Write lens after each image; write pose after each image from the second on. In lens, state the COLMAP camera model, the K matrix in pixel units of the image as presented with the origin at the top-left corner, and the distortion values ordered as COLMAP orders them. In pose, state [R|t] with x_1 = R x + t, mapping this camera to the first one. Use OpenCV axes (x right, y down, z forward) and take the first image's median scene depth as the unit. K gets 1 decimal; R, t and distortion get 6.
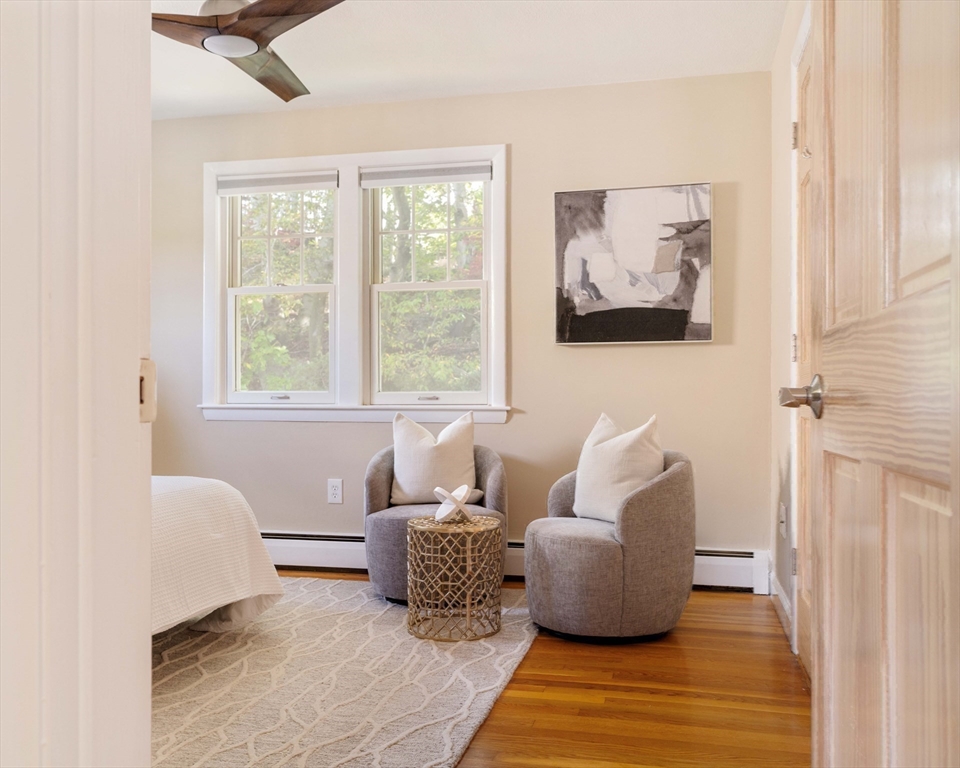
lens RADIAL K [[886.9, 0, 480.4], [0, 886.9, 388.8], [0, 0, 1]] dist [-0.019727, 0.000000]
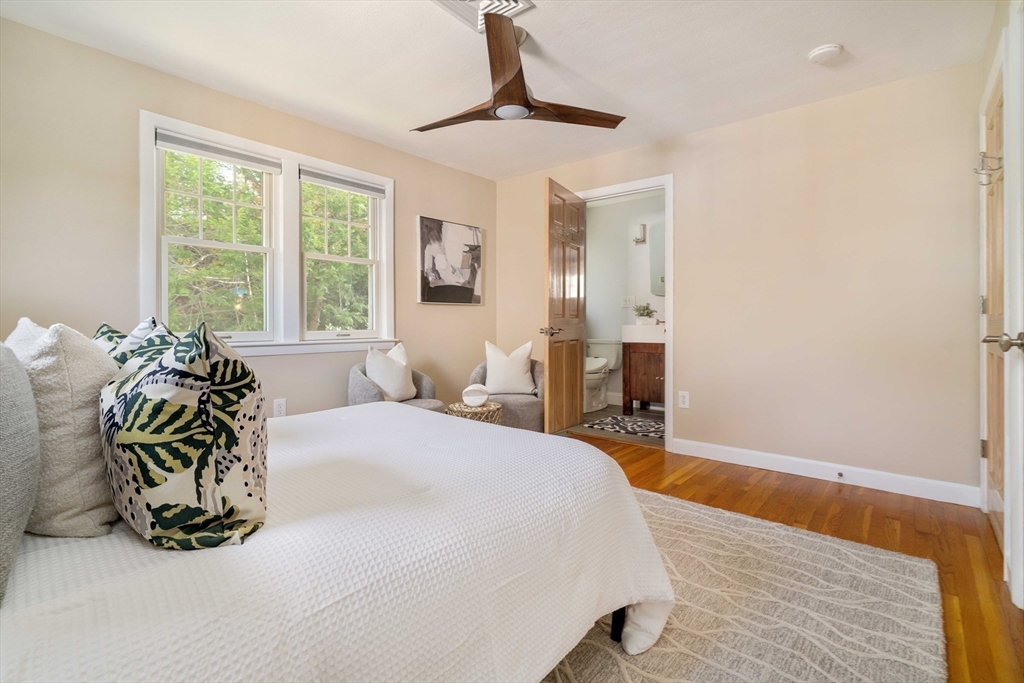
lens RADIAL K [[468.3, 0, 515.9], [0, 468.3, 325.3], [0, 0, 1]] dist [-0.003782, 0.000448]
pose [[0.460673, -0.006680, 0.887545, -0.681349], [-0.001938, 0.999962, 0.008532, -0.014127], [-0.887568, -0.005651, 0.460643, 0.421051]]
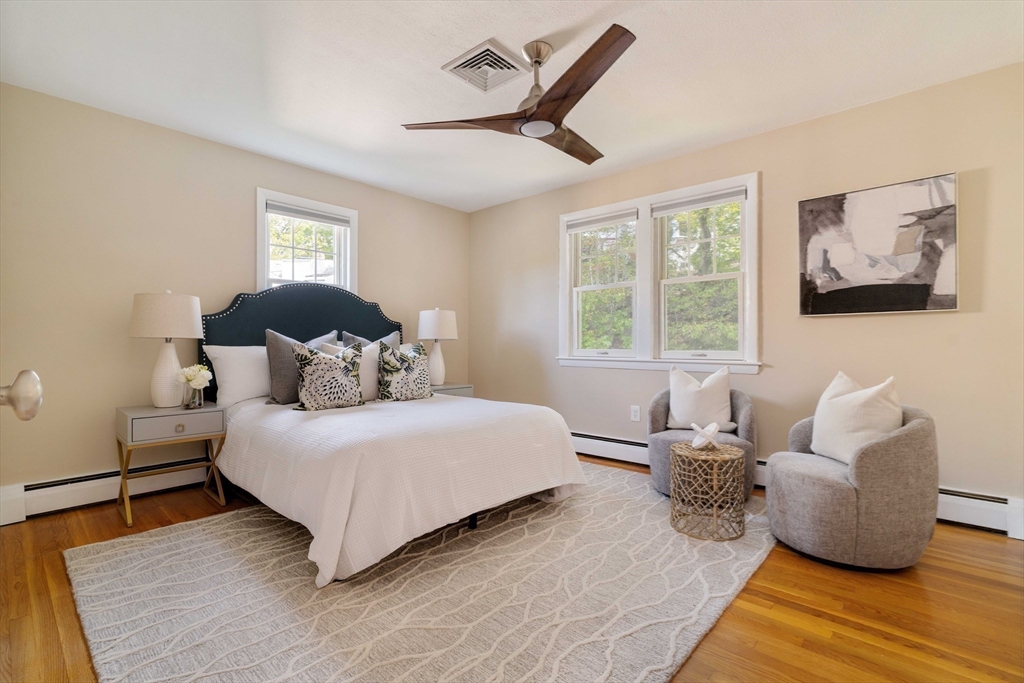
lens RADIAL K [[468.3, 0, 508.1], [0, 468.3, 341.2], [0, 0, 1]] dist [-0.003782, 0.000448]
pose [[0.873331, -0.001949, -0.487124, 0.046552], [0.002689, 0.999996, 0.000820, -0.014957], [0.487120, -0.002026, 0.873332, 0.184969]]
